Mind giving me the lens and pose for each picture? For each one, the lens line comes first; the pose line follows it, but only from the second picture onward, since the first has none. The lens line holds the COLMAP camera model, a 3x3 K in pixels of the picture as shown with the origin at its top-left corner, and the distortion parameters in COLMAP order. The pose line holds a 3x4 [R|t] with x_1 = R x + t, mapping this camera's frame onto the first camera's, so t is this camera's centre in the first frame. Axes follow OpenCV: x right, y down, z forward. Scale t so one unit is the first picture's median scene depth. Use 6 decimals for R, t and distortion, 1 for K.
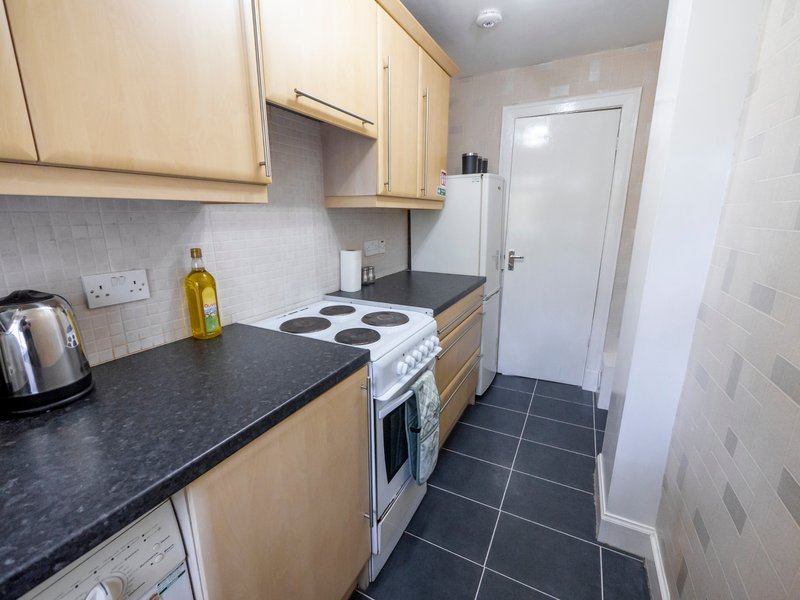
lens RADIAL K [[351.2, 0, 400.9], [0, 351.2, 300.6], [0, 0, 1]] dist [0.005205, 0.000315]
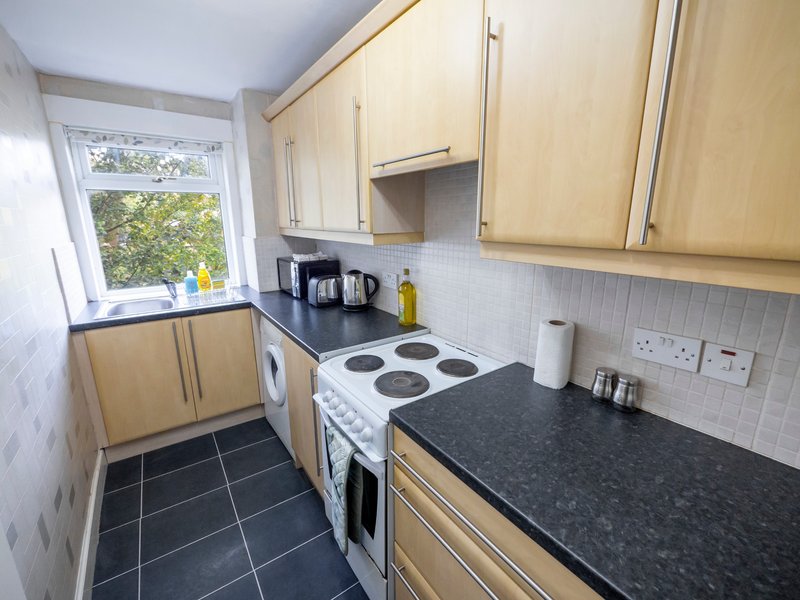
lens RADIAL K [[351.2, 0, 402.3], [0, 351.2, 302.3], [0, 0, 1]] dist [0.005205, 0.000315]
pose [[-0.460641, 0.210035, -0.862378, 0.644939], [-0.203844, 0.920594, 0.333097, -0.411897], [0.863862, 0.329229, -0.381249, 1.246794]]
